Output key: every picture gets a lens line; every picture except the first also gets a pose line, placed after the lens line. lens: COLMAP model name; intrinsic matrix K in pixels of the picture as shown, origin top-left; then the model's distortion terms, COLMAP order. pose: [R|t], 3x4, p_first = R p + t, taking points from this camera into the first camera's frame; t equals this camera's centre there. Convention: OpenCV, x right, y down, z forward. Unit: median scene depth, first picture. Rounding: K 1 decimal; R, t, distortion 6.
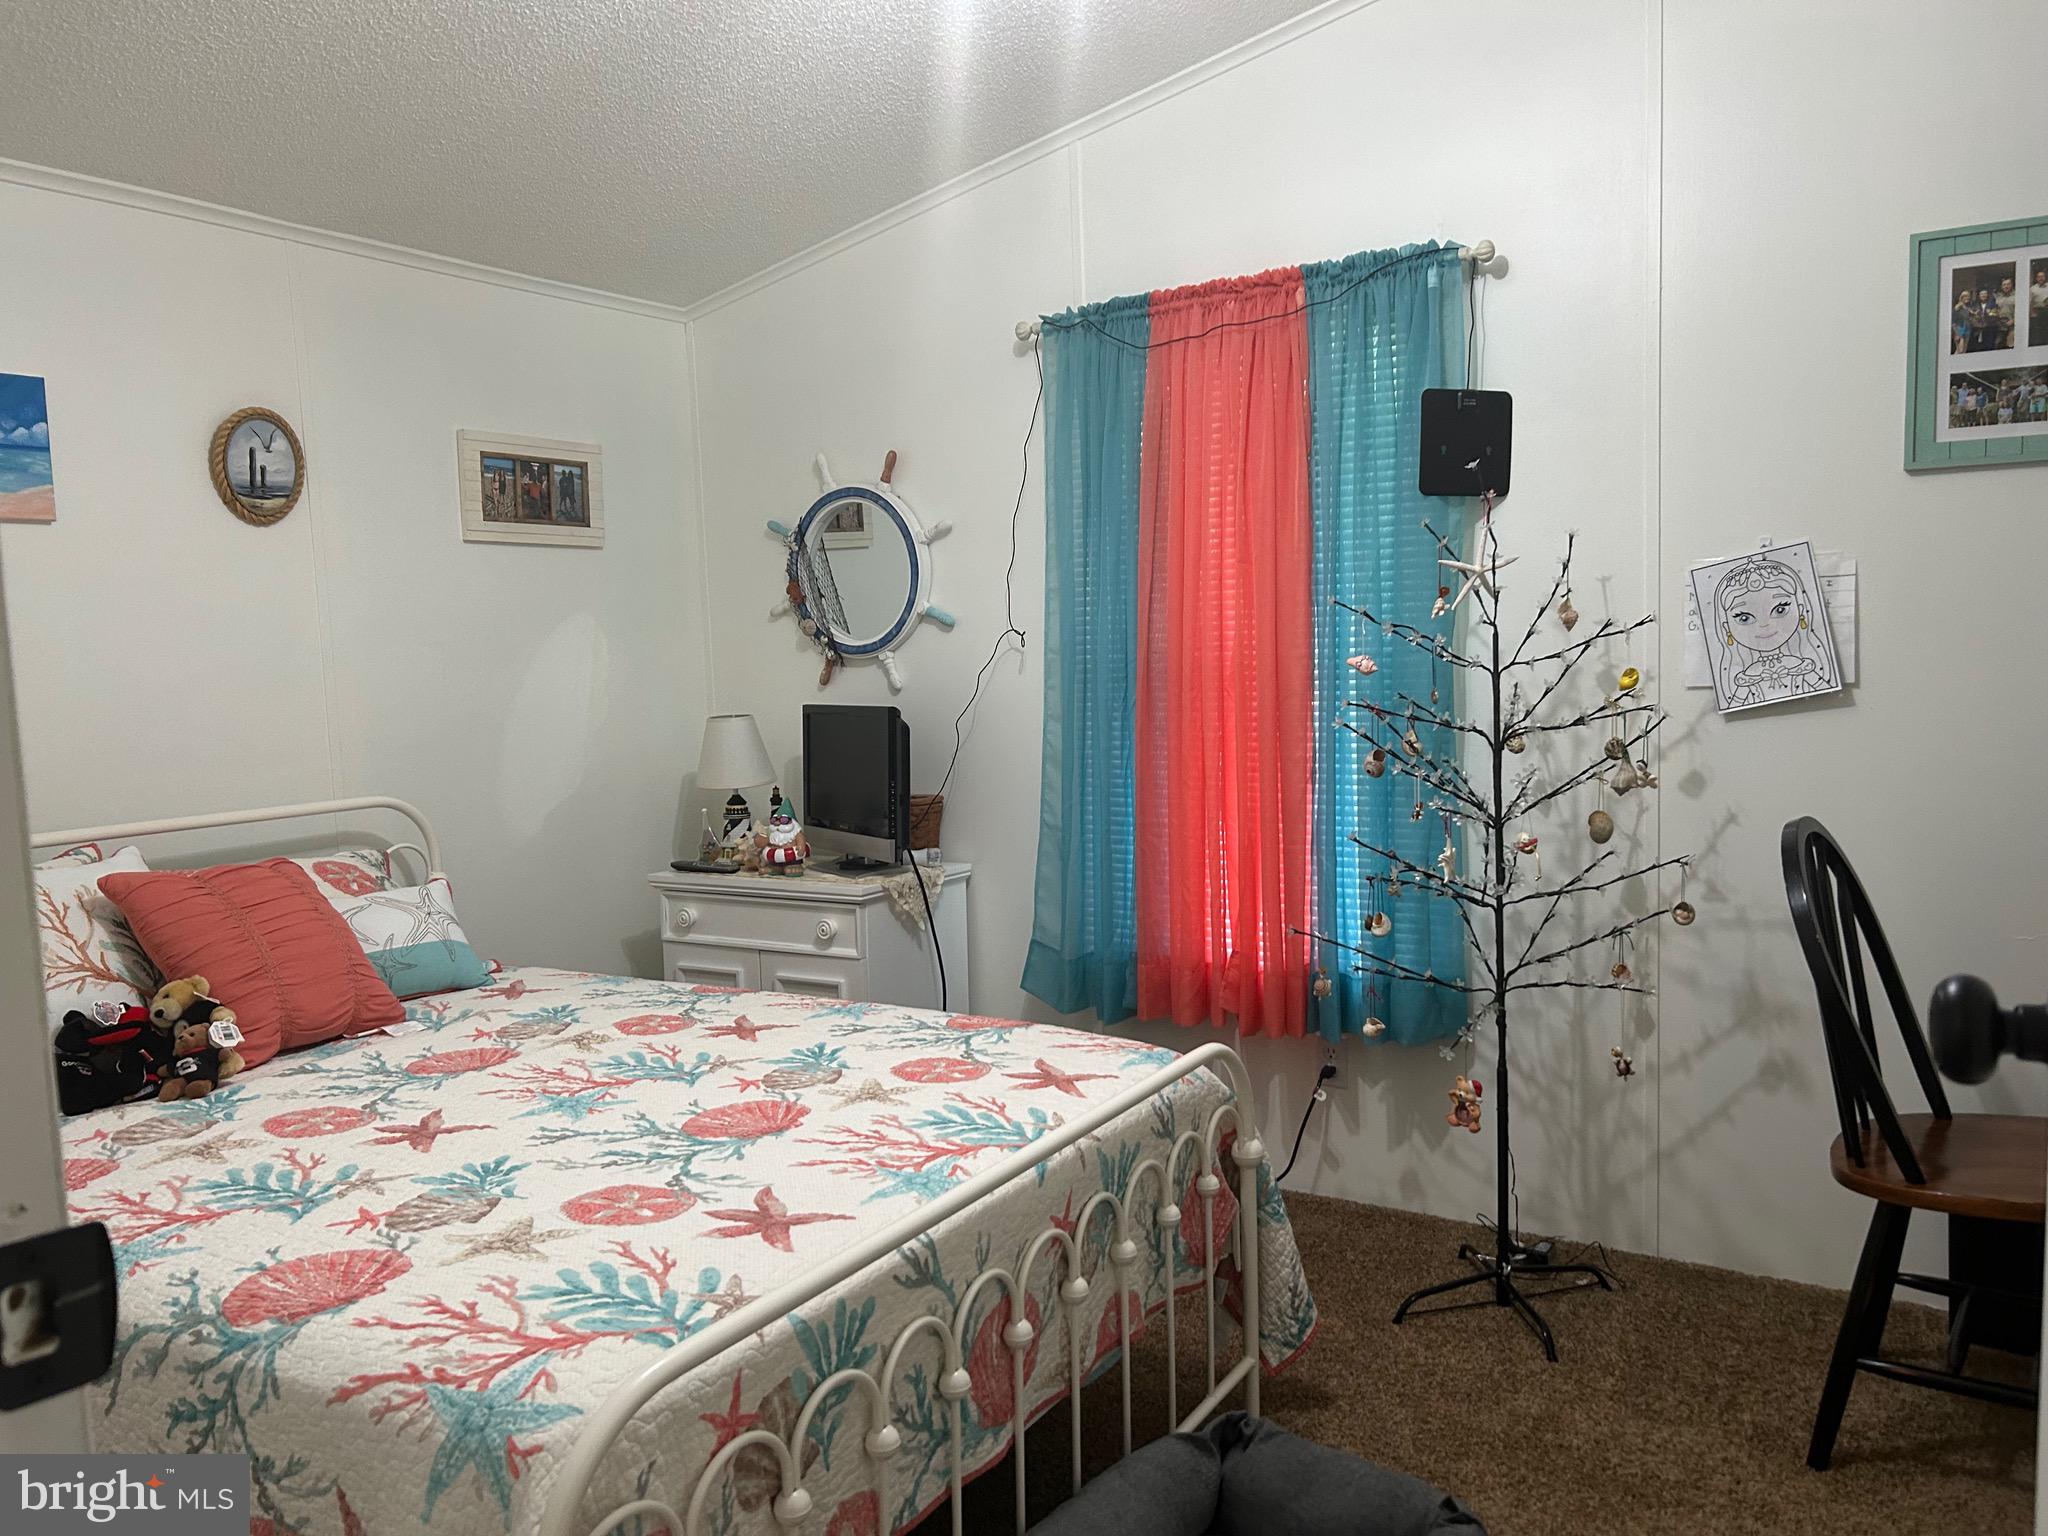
lens RADIAL K [[1497.1, 0, 1027.7], [0, 1497.1, 794.0], [0, 0, 1]] dist [0.000389, -0.003783]
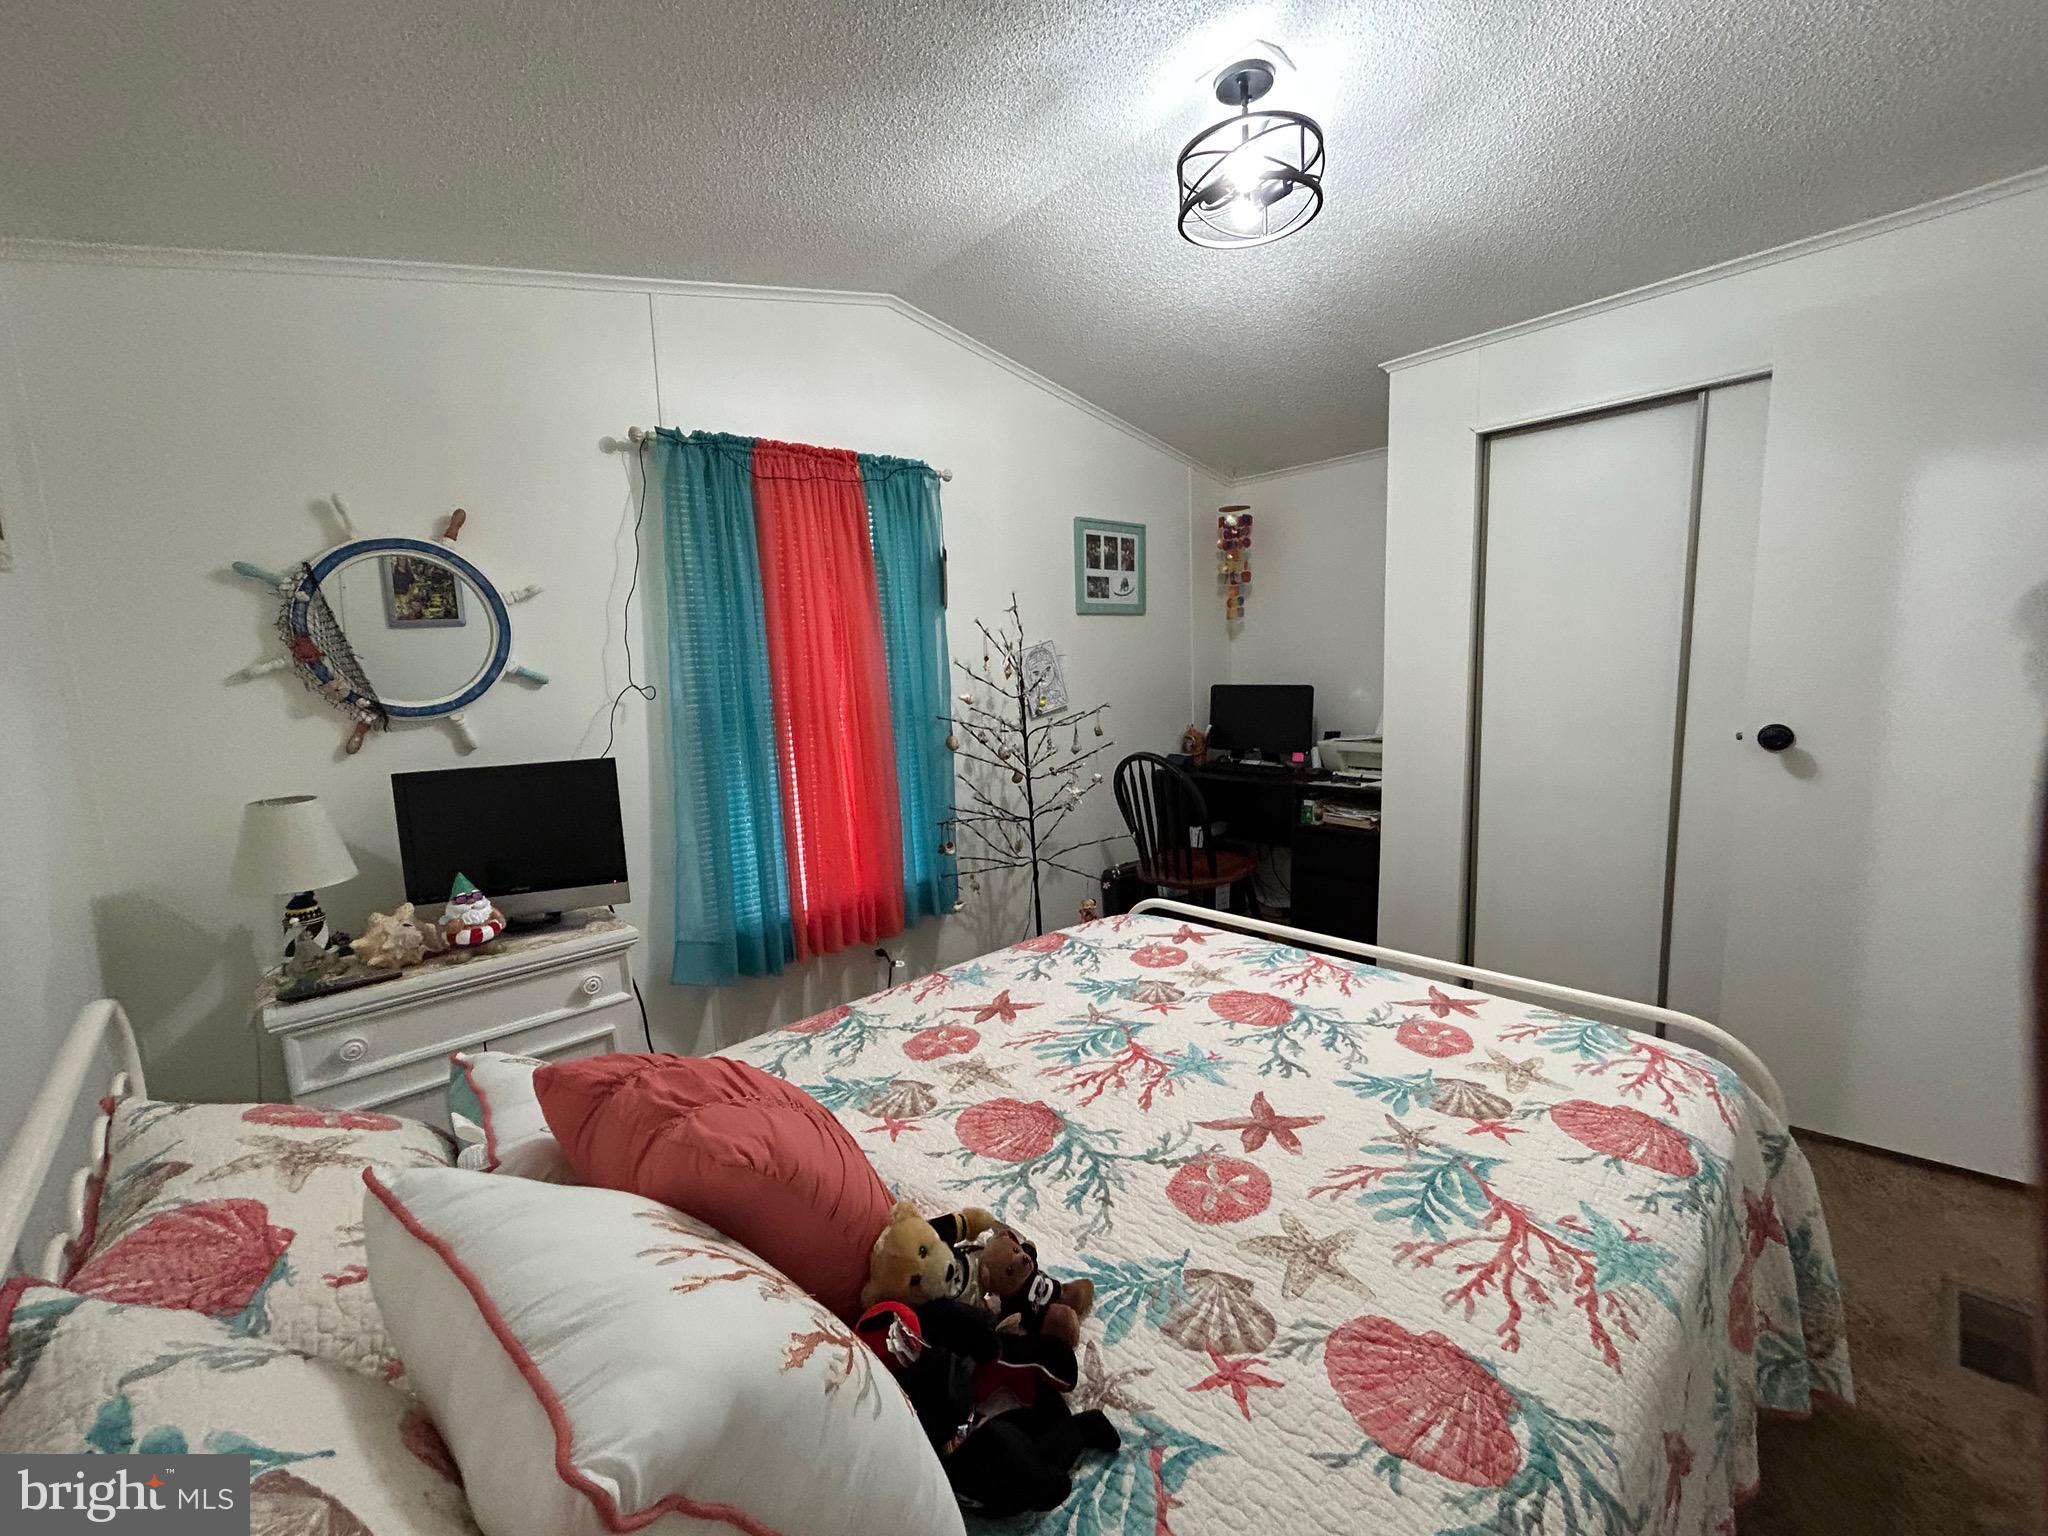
lens RADIAL K [[830.8, 0, 1026.7], [0, 830.8, 763.7], [0, 0, 1]] dist [0.001059, -0.000044]
pose [[0.279238, -0.099872, 0.955014, -0.628537], [0.125844, 0.989804, 0.066715, -0.062372], [-0.951940, 0.101553, 0.288959, 0.599024]]
